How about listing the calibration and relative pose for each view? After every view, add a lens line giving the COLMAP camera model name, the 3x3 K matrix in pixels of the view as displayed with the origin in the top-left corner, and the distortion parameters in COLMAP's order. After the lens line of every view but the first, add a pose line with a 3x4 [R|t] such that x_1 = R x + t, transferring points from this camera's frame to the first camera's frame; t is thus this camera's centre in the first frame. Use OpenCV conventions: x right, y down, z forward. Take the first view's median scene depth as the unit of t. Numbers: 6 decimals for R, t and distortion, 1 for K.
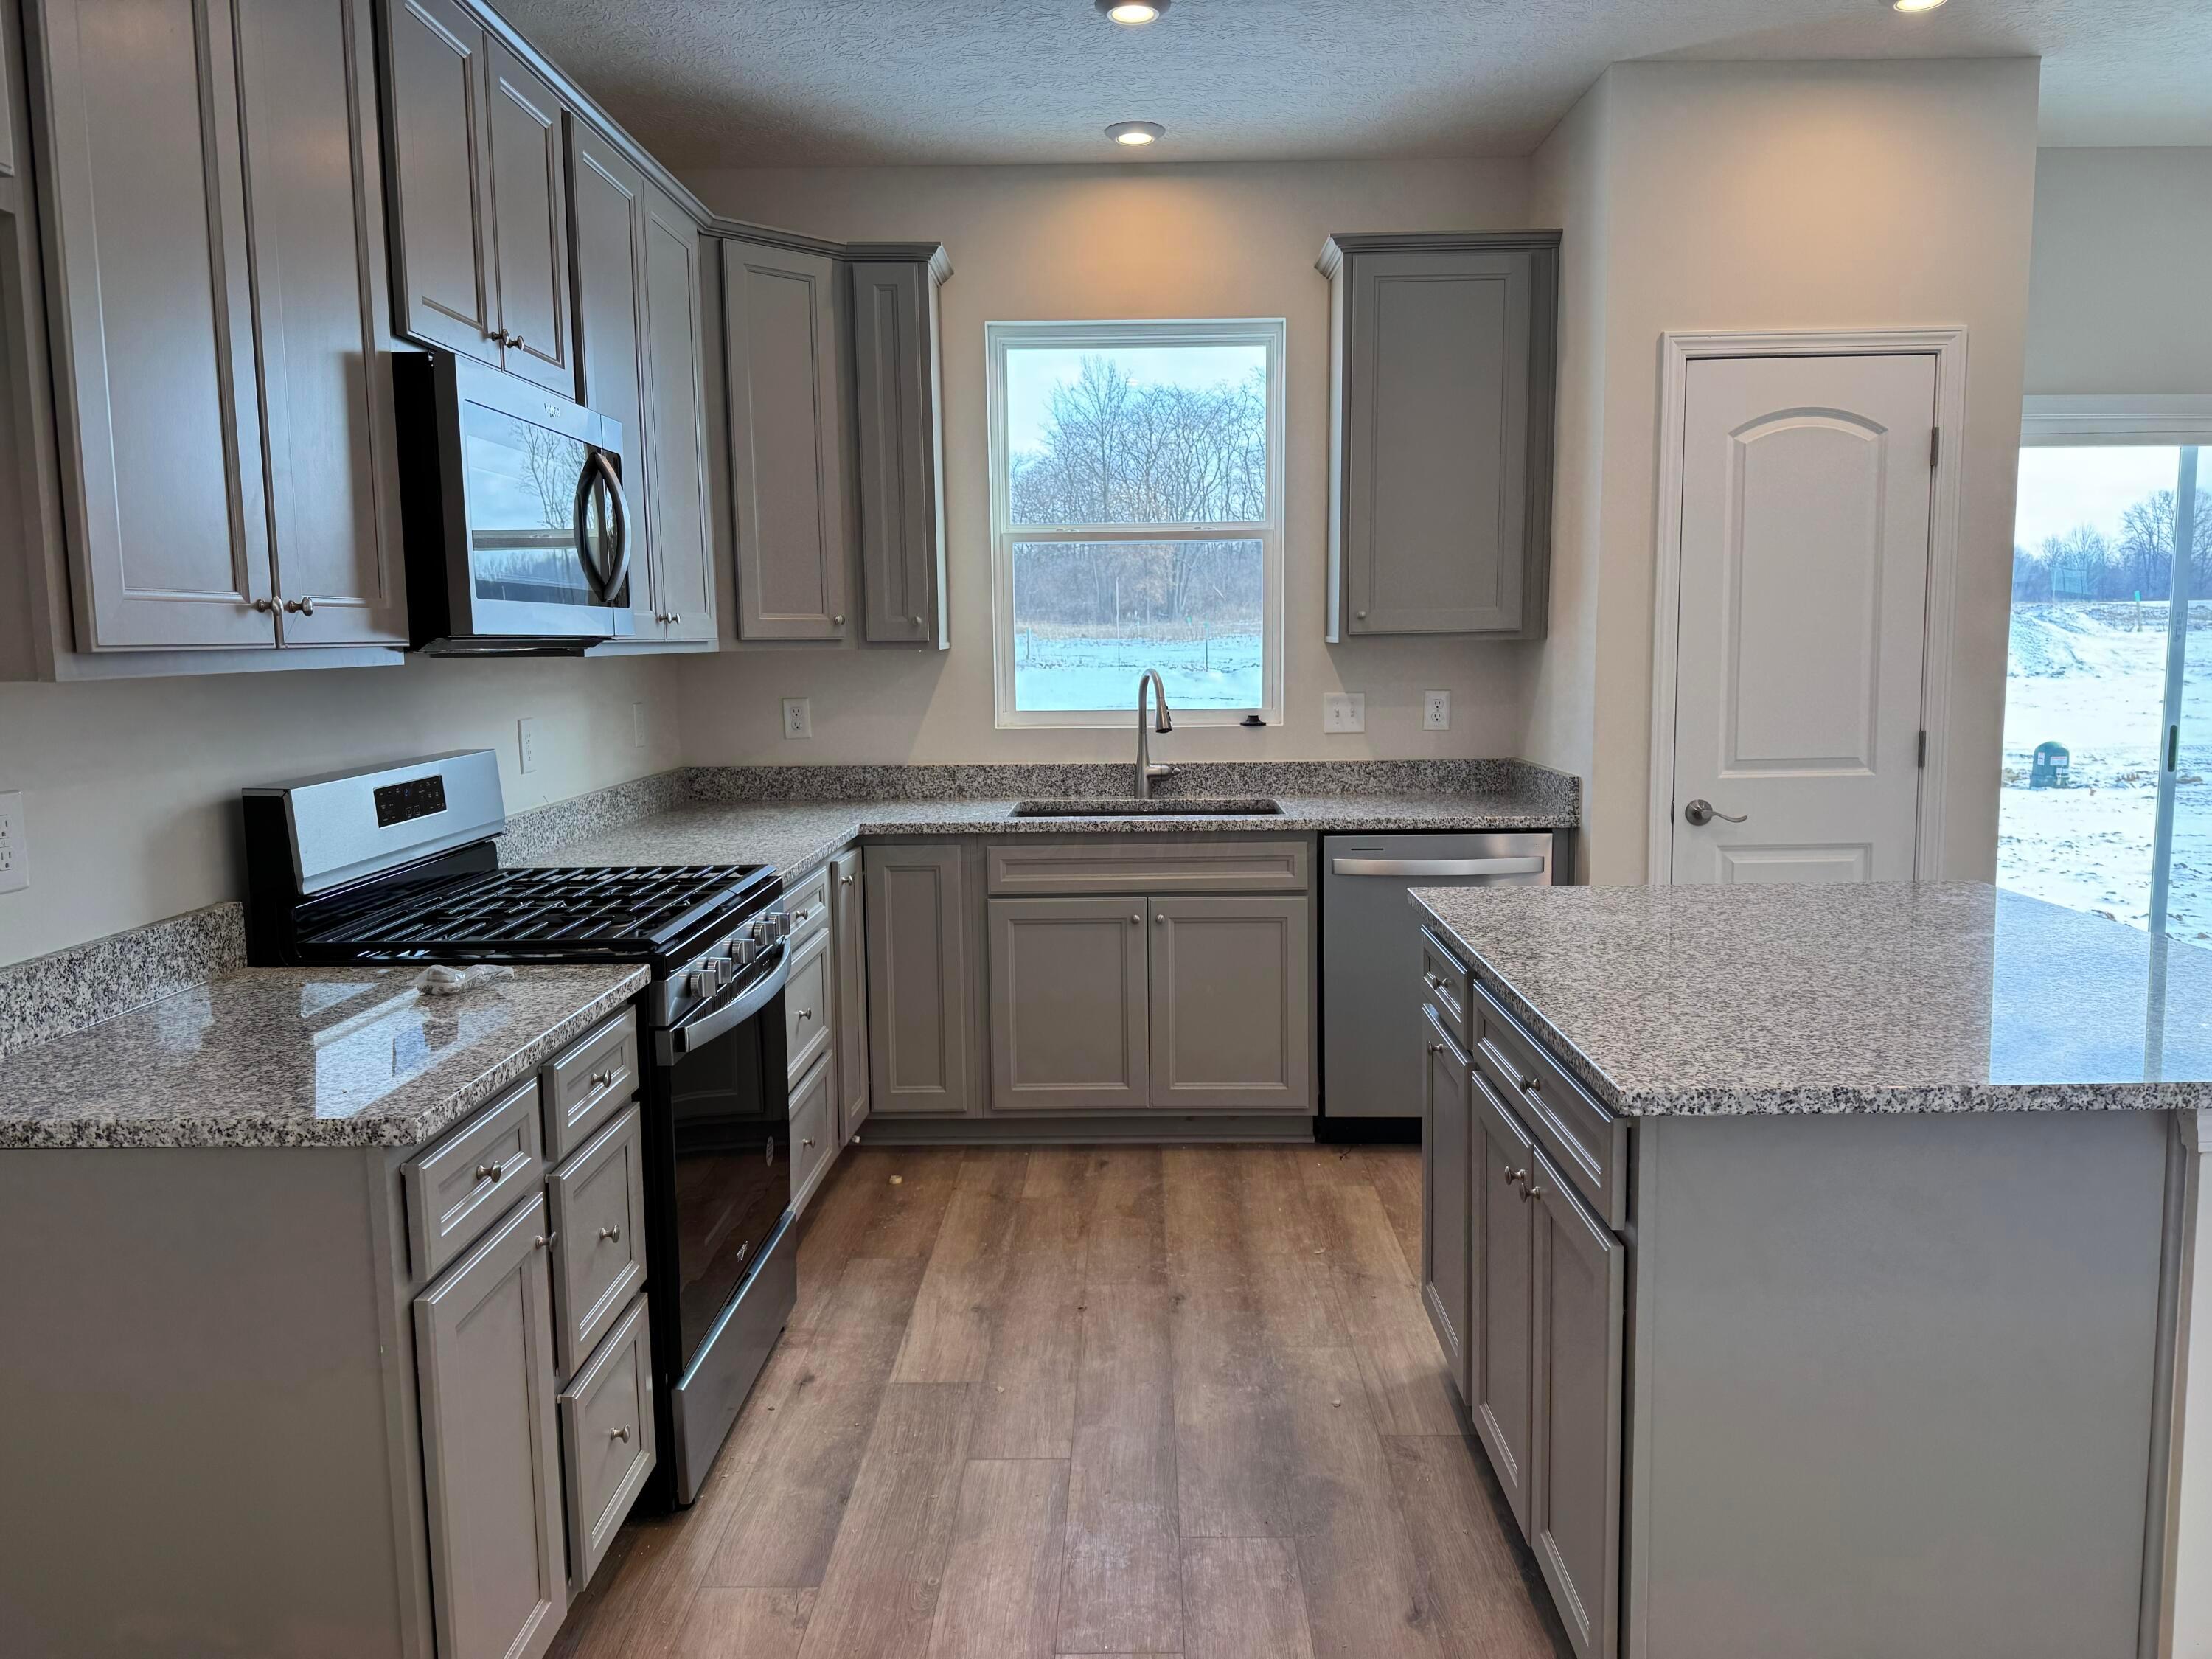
lens RADIAL K [[1547.7, 0, 1124.5], [0, 1547.7, 827.2], [0, 0, 1]] dist [0.035865, -0.045713]
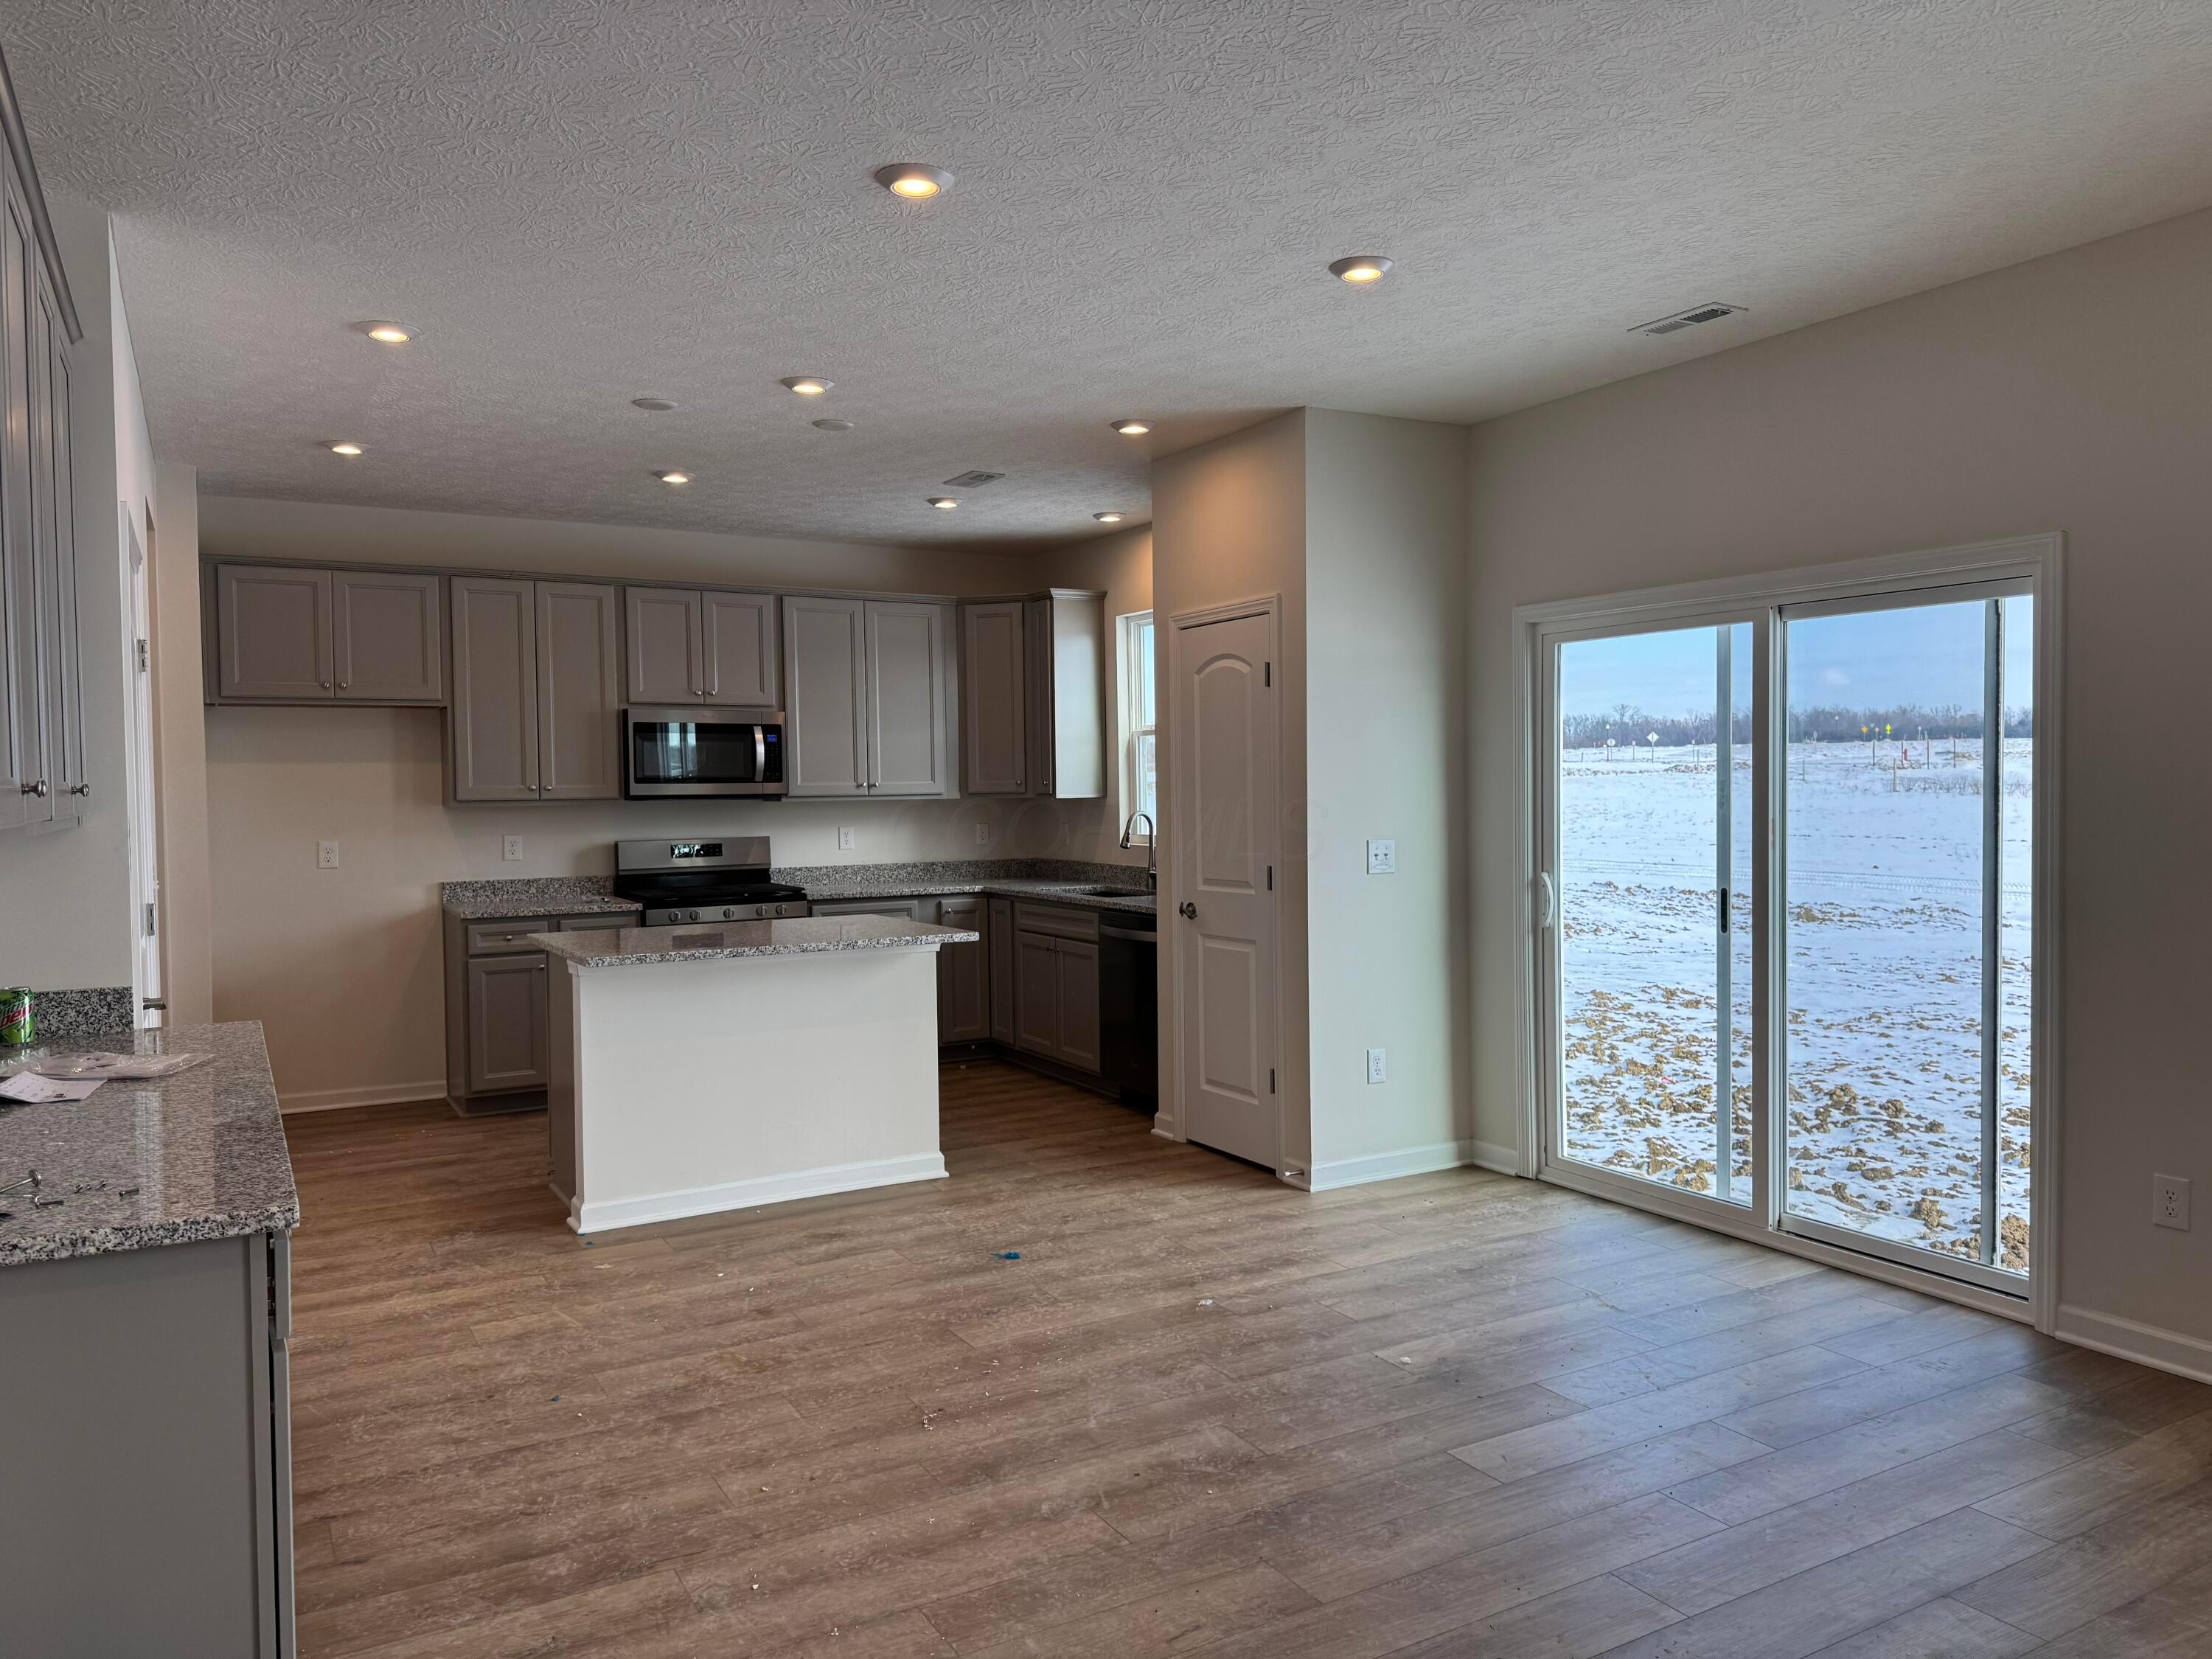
lens RADIAL K [[1547.7, 0, 1126.7], [0, 1547.7, 823.3], [0, 0, 1]] dist [0.035865, -0.045713]
pose [[0.521892, 0.028907, -0.852521, 1.578405], [-0.100185, 0.994586, -0.027607, -0.045310], [0.847108, 0.099817, 0.521963, 0.120791]]
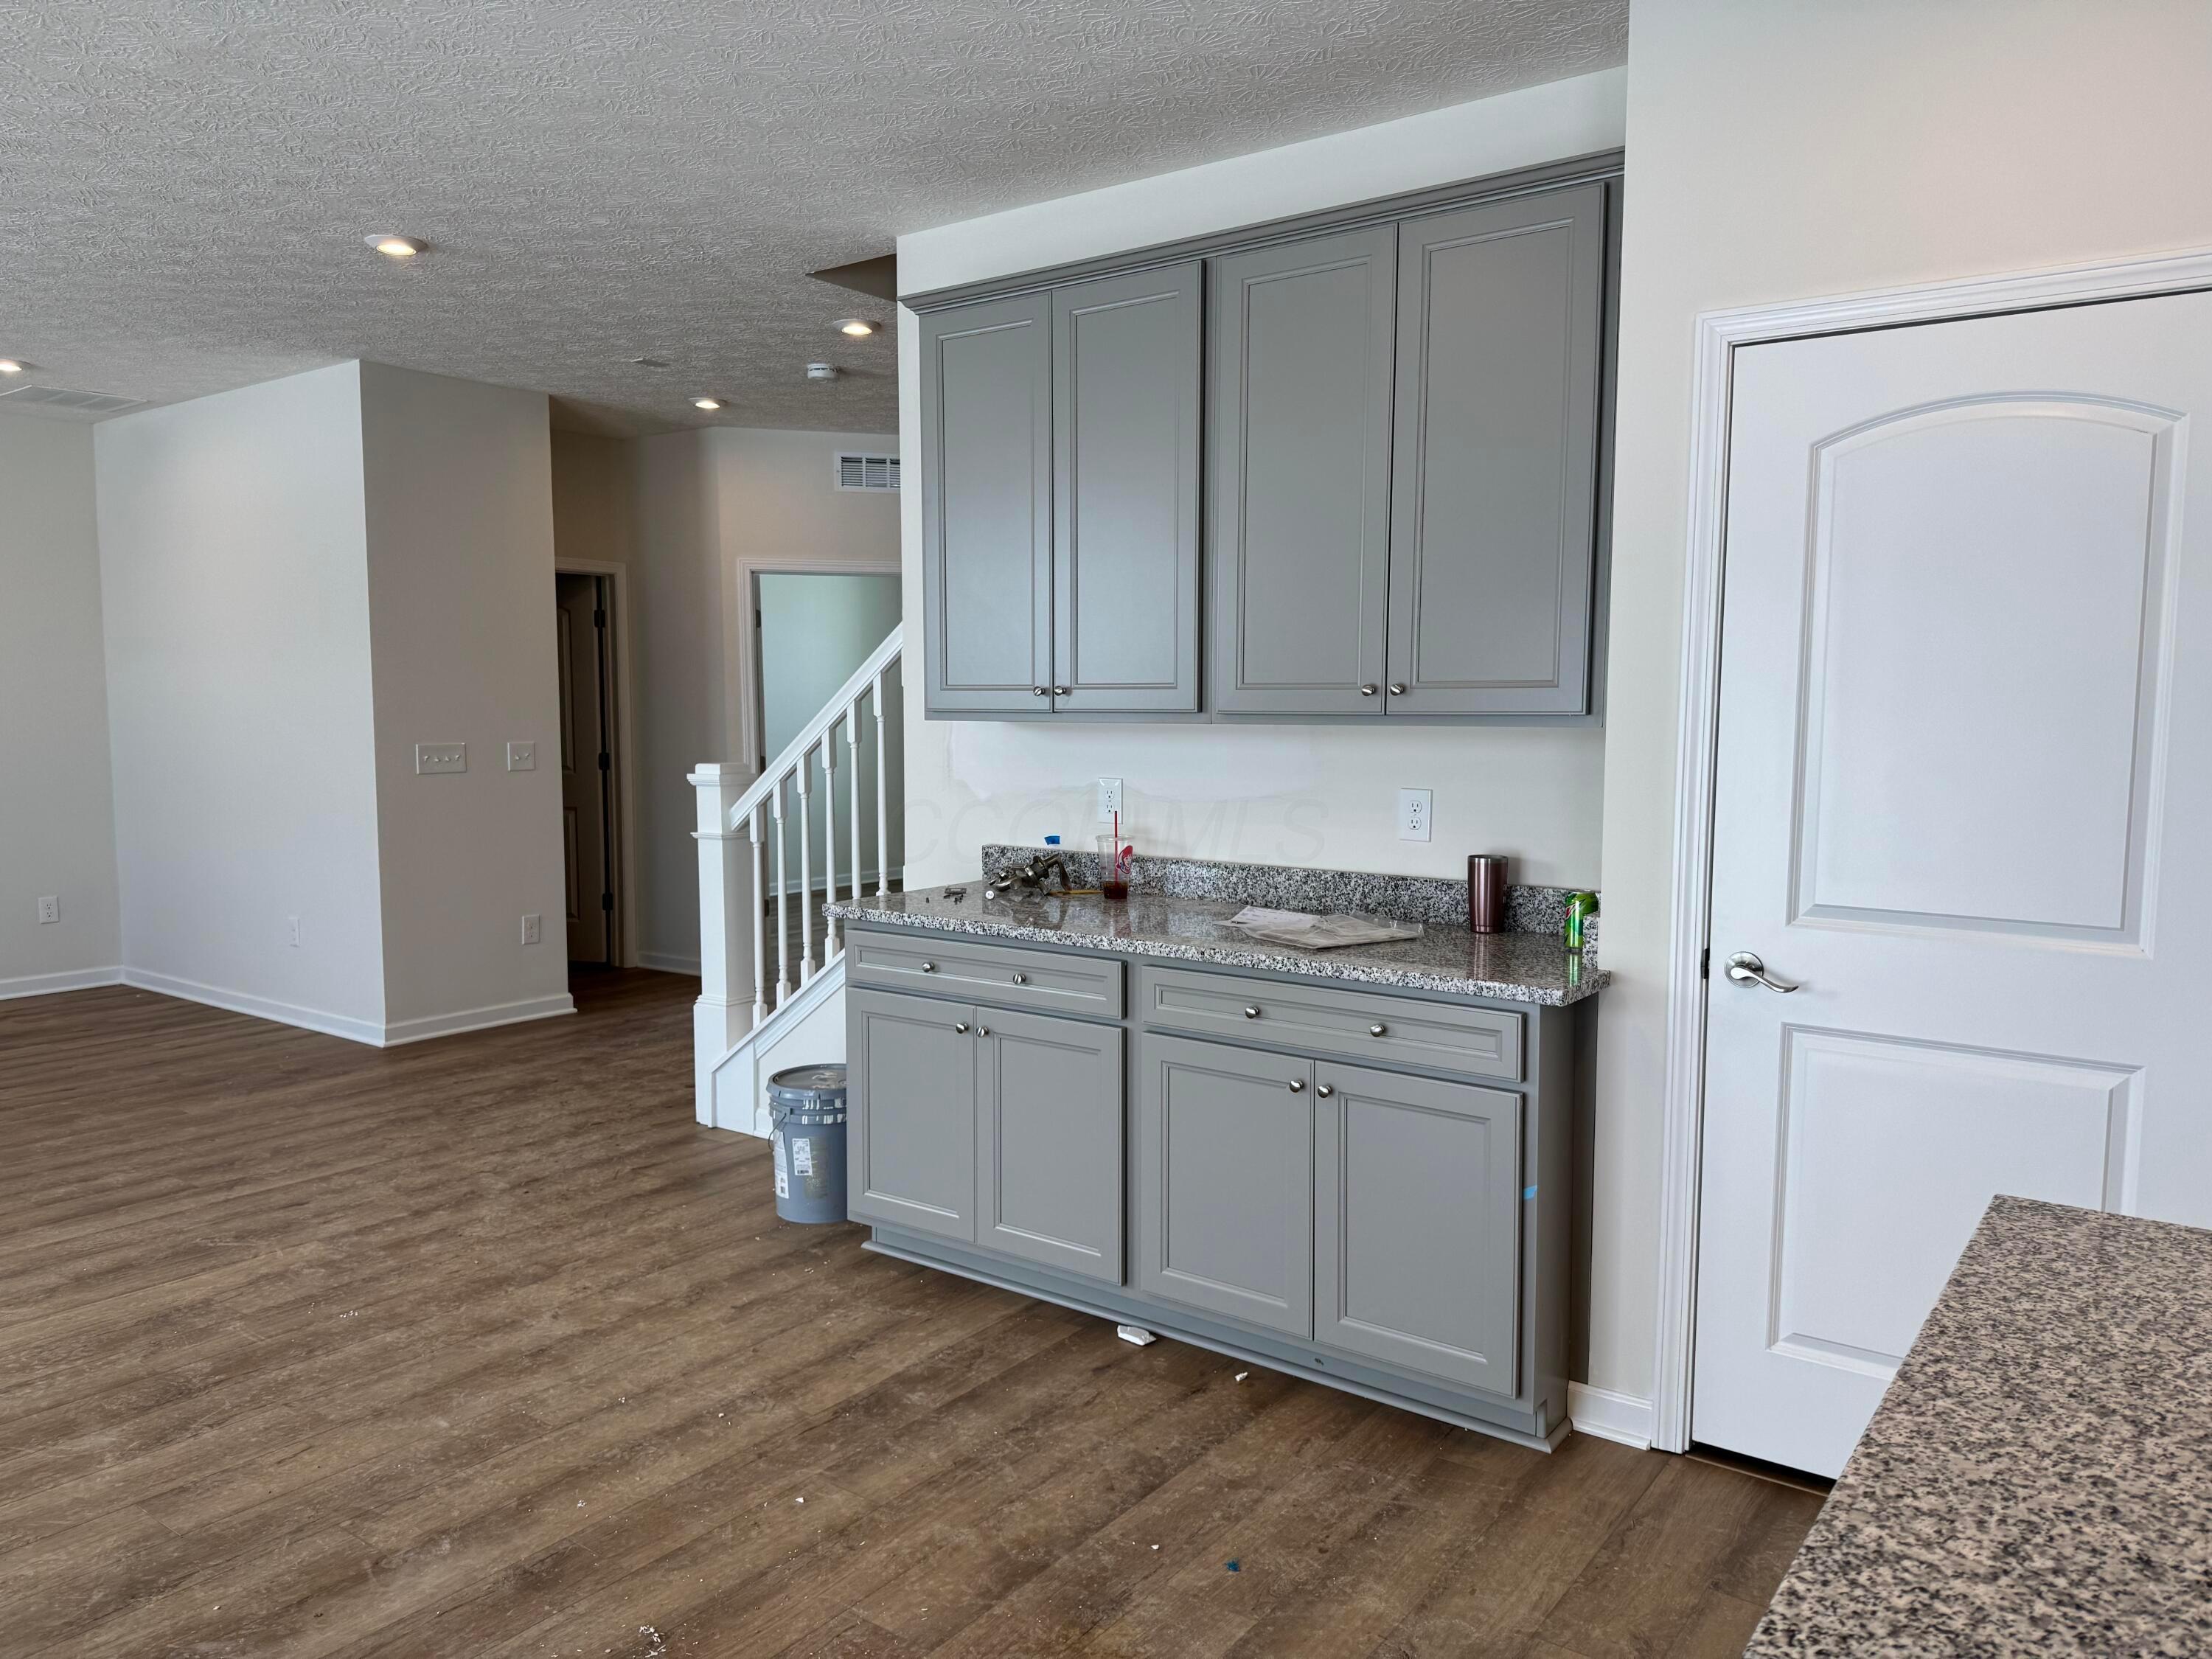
lens RADIAL K [[1547.7, 0, 1103.7], [0, 1547.7, 827.3], [0, 0, 1]] dist [0.035865, -0.045713]
pose [[-0.815372, -0.036766, 0.577769, 0.338043], [0.081373, 0.980796, 0.177250, -0.112882], [-0.573190, 0.191539, -0.796722, 0.816548]]
